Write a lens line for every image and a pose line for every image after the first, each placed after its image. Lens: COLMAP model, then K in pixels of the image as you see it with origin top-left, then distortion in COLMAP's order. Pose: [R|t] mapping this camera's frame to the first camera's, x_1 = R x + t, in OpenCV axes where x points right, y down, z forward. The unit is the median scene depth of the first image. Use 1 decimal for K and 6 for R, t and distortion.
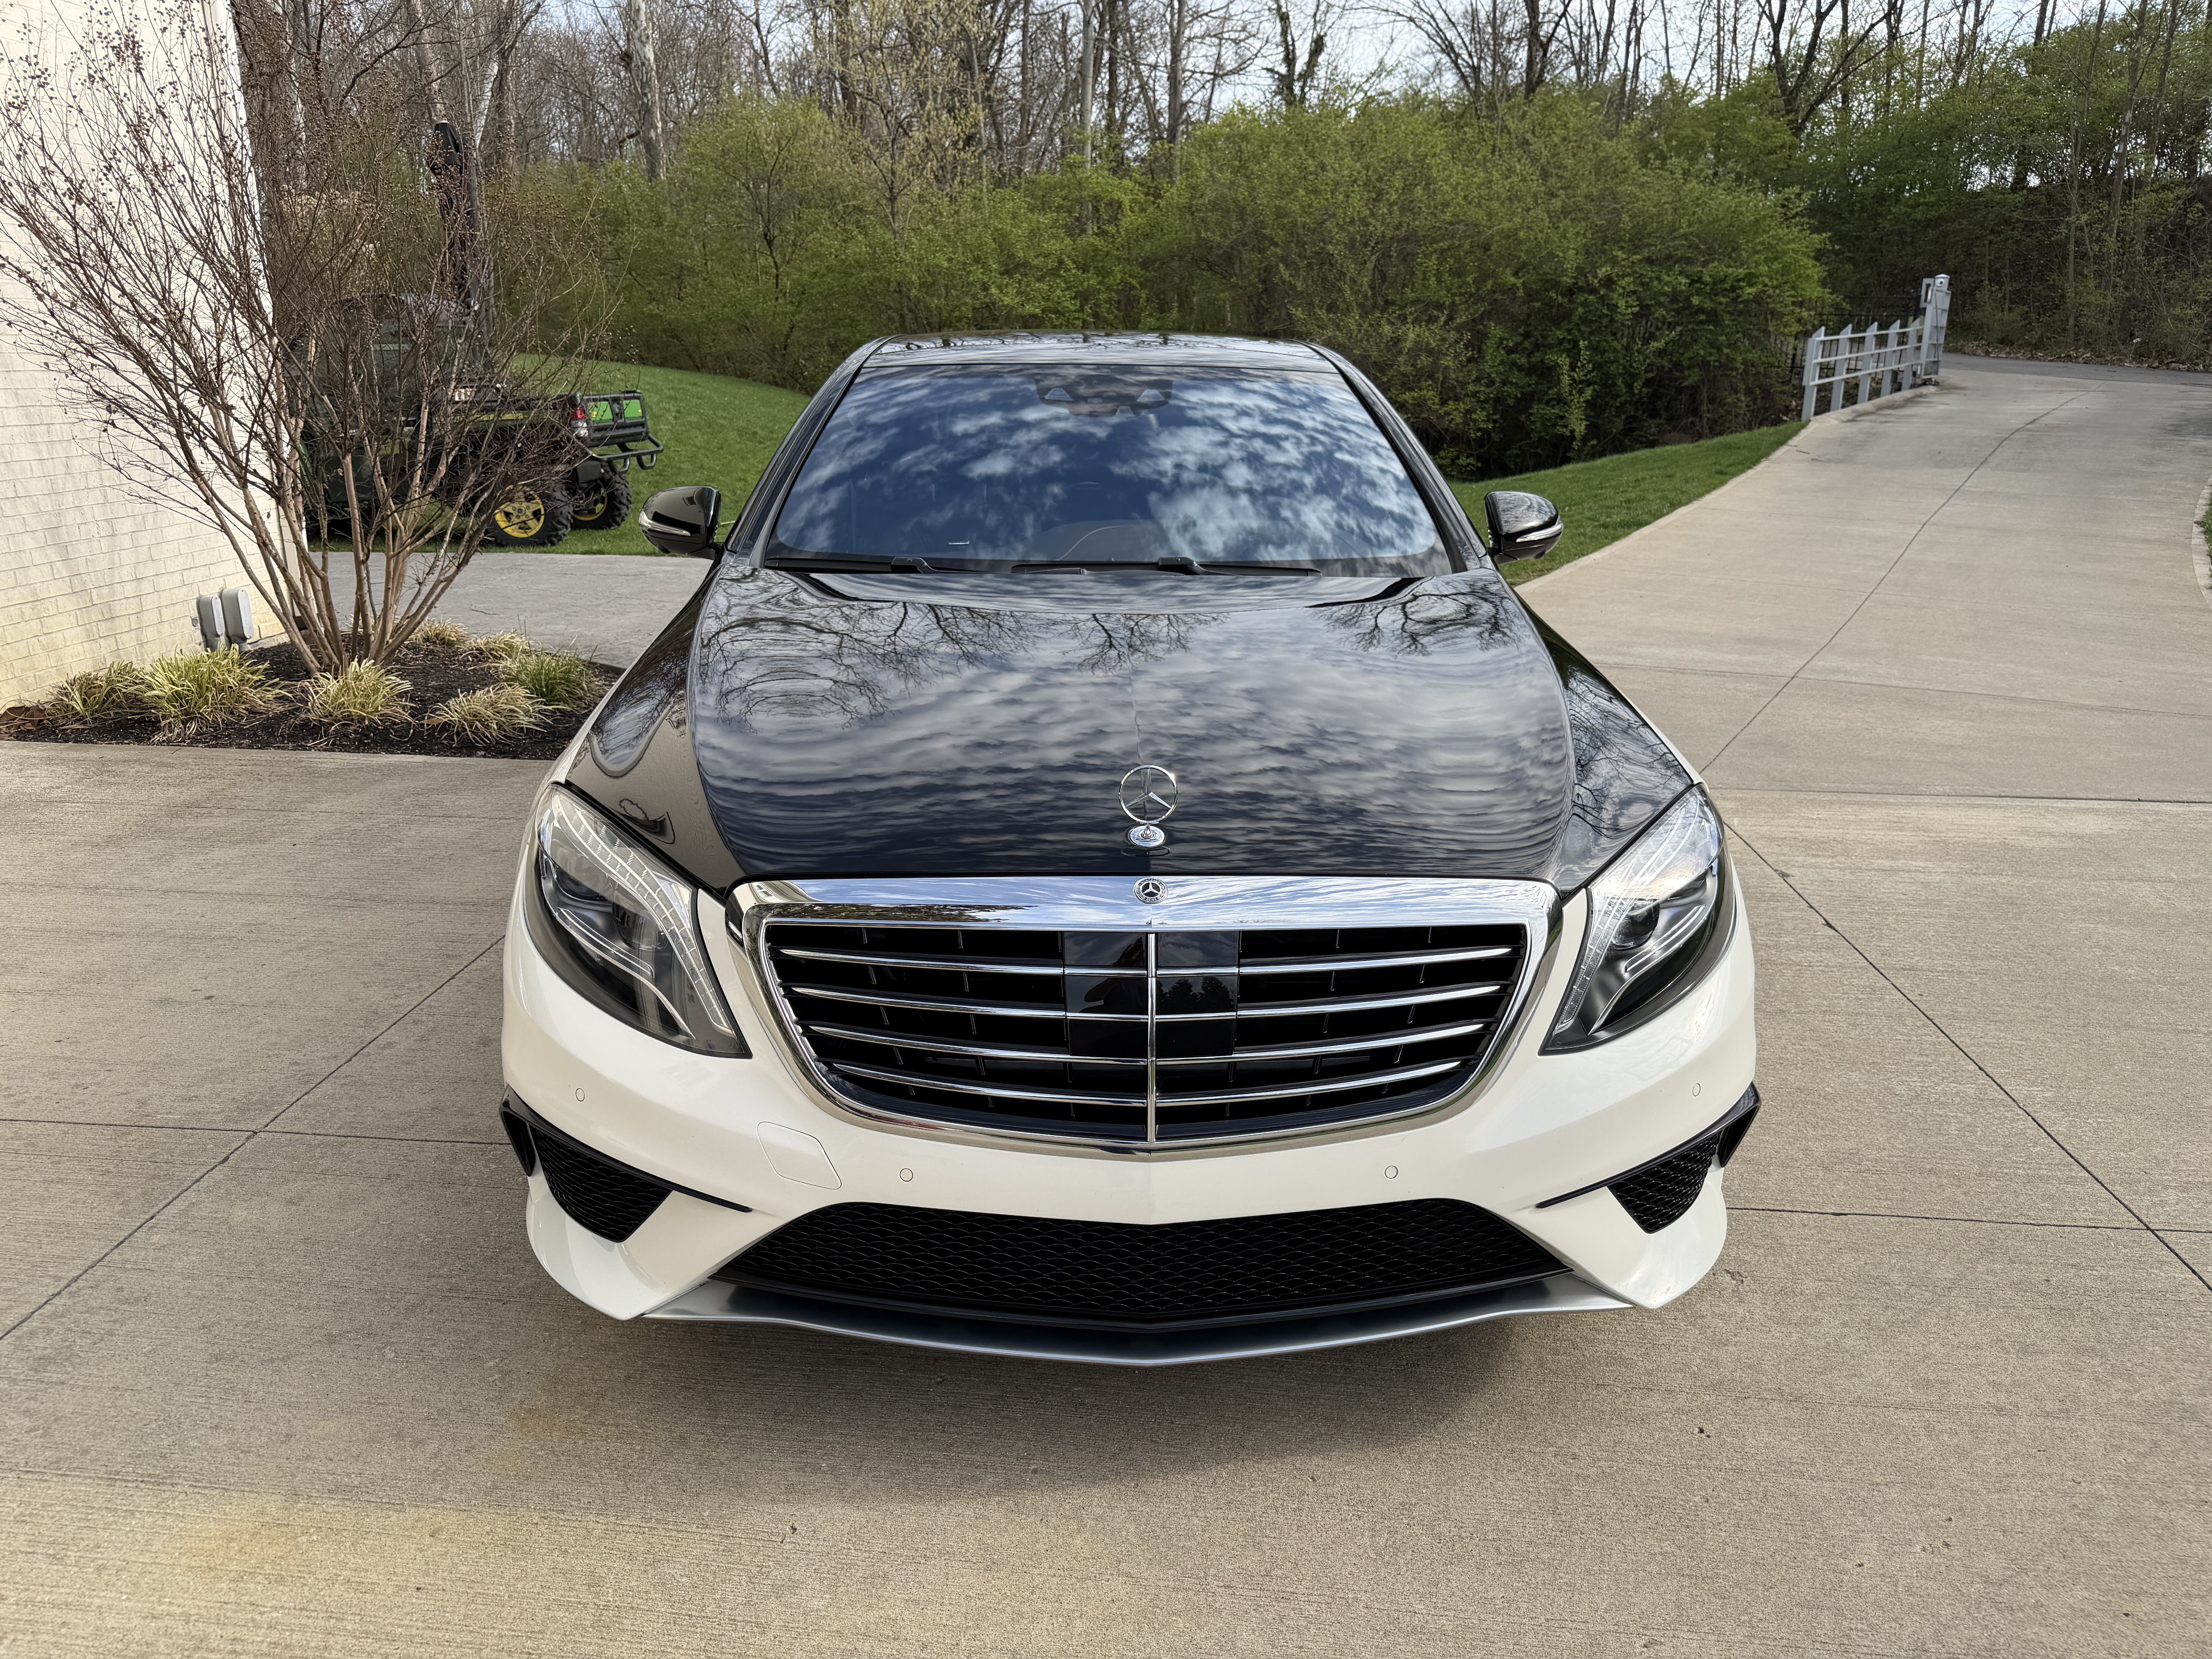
lens RADIAL K [[1597.7, 0, 1106.0], [0, 1597.7, 829.5], [0, 0, 1]] dist [-0.030760, 0.003264]
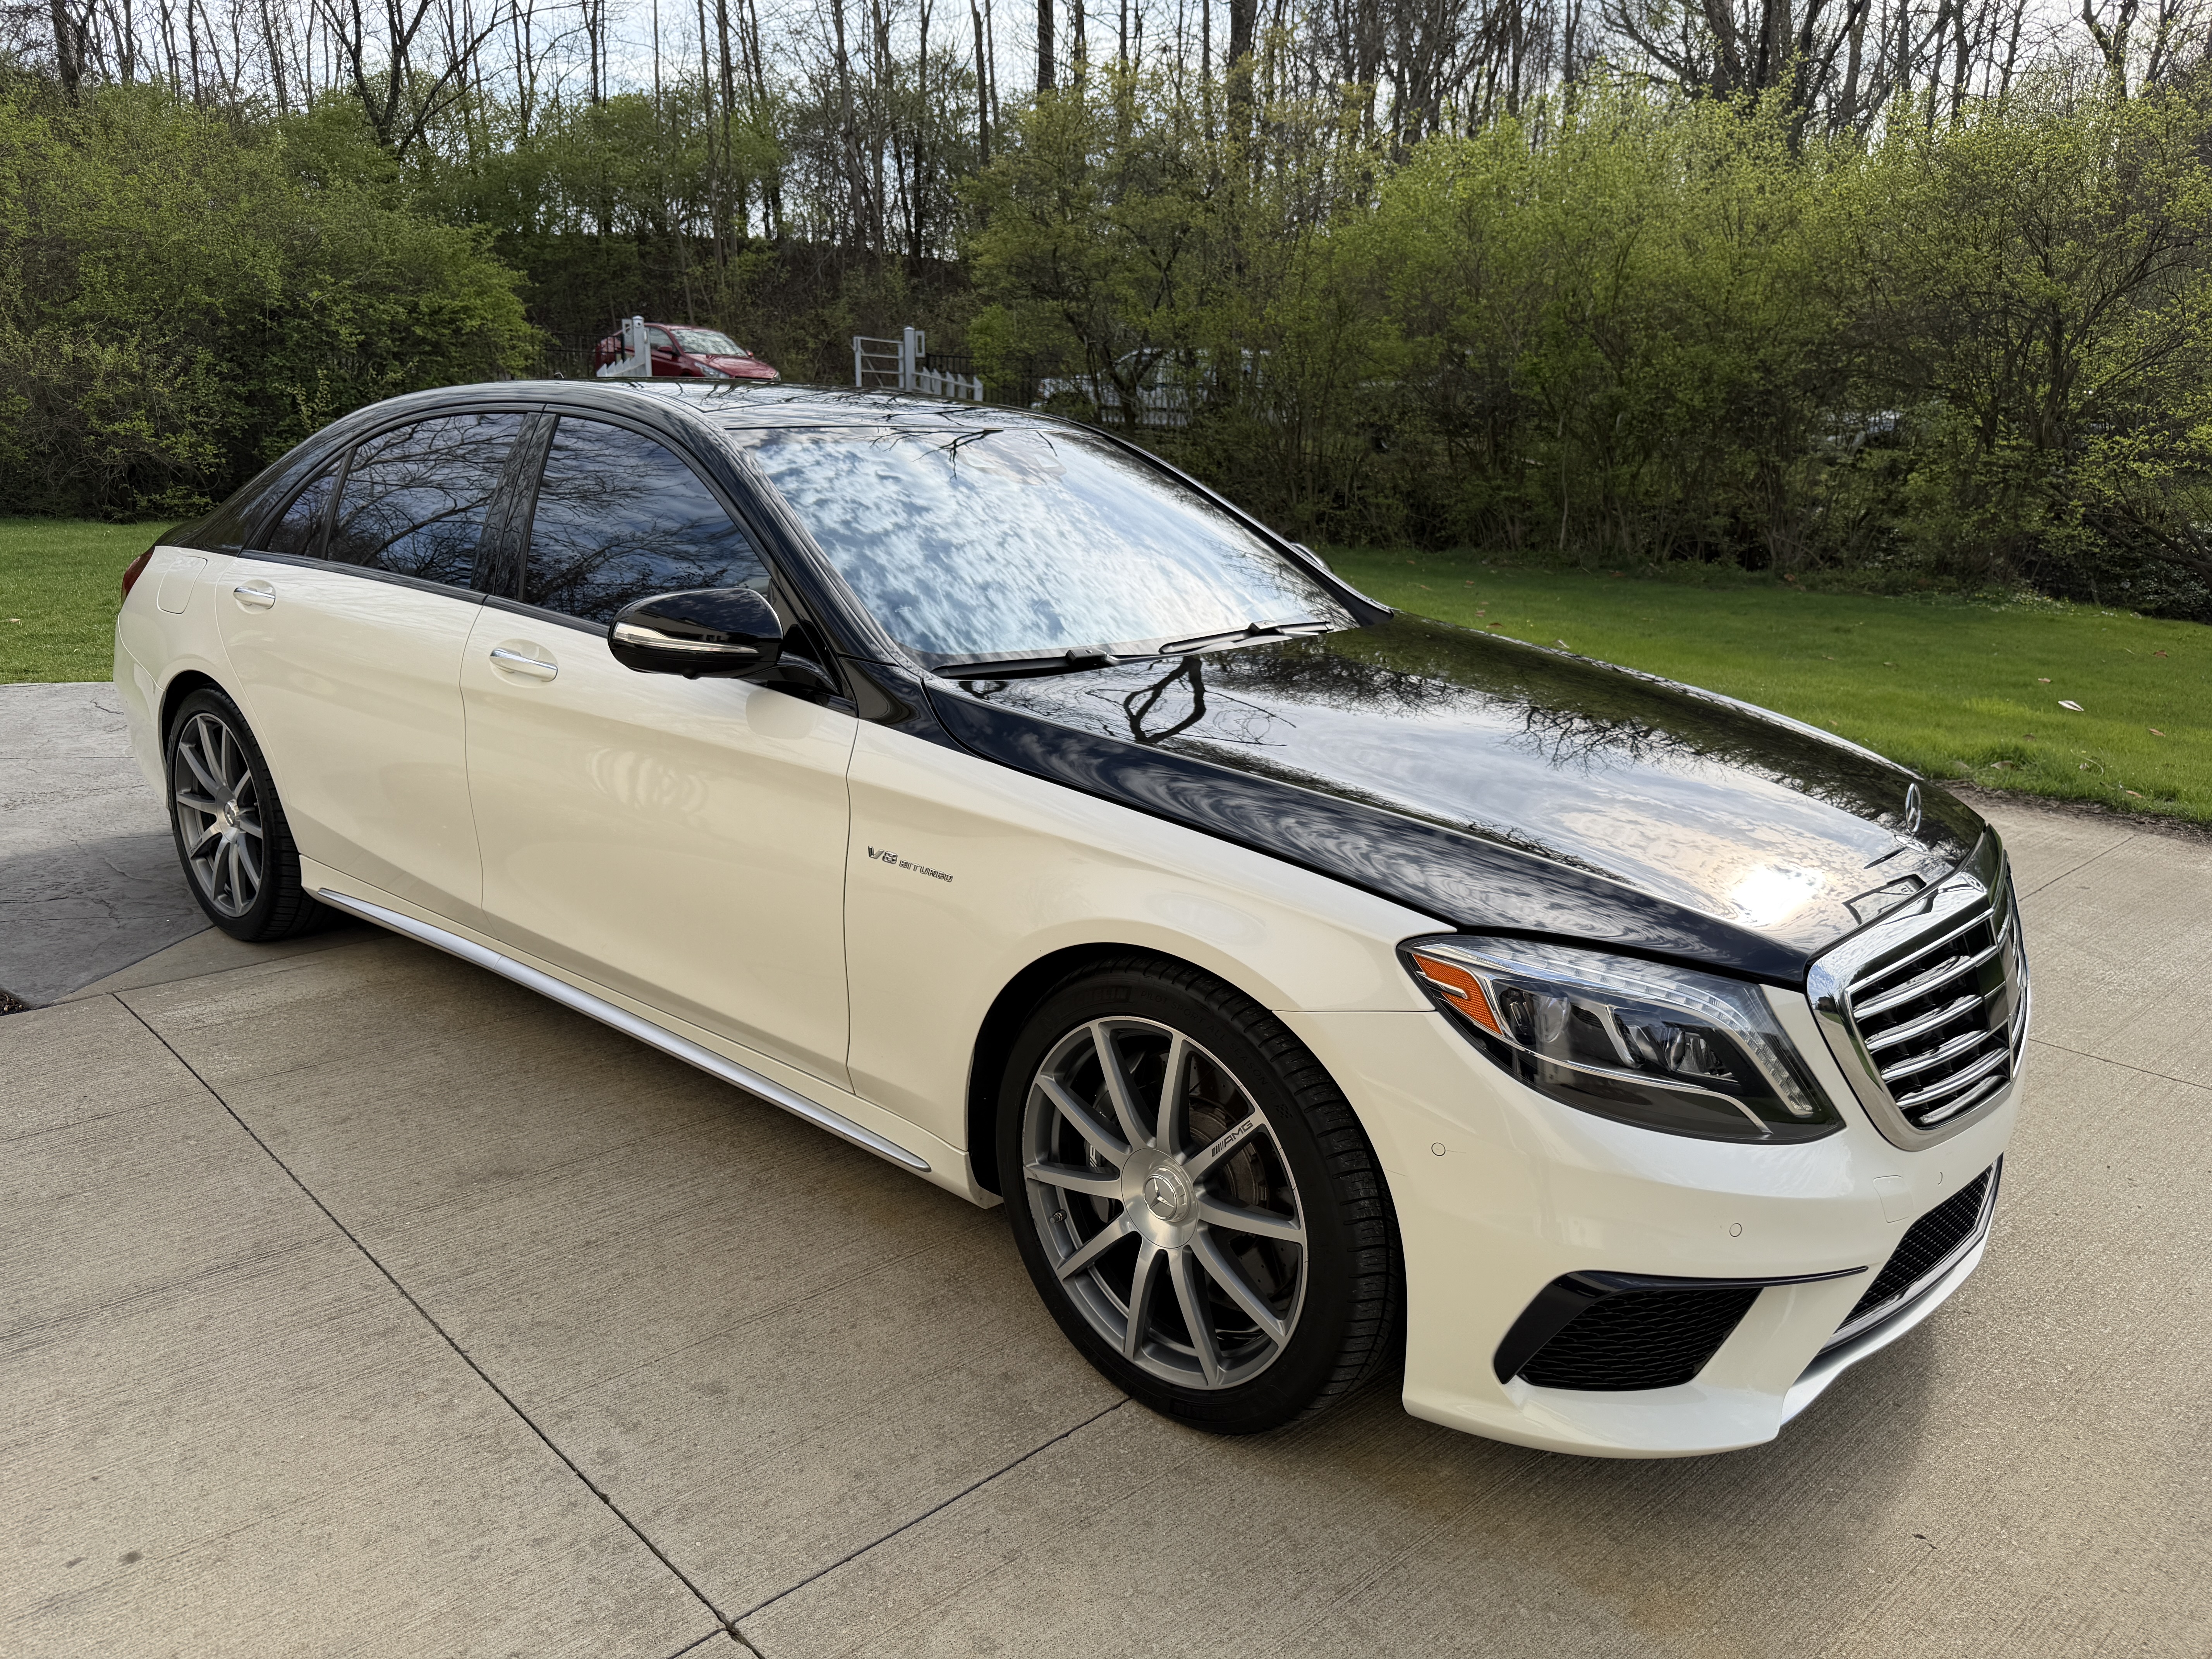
lens RADIAL K [[1597.7, 0, 1106.0], [0, 1597.7, 829.5], [0, 0, 1]] dist [-0.030760, 0.003264]
pose [[0.656495, -0.171983, 0.734463, -0.118193], [0.183674, 0.980803, 0.065490, -0.018622], [-0.731627, 0.091908, 0.675482, 0.060006]]
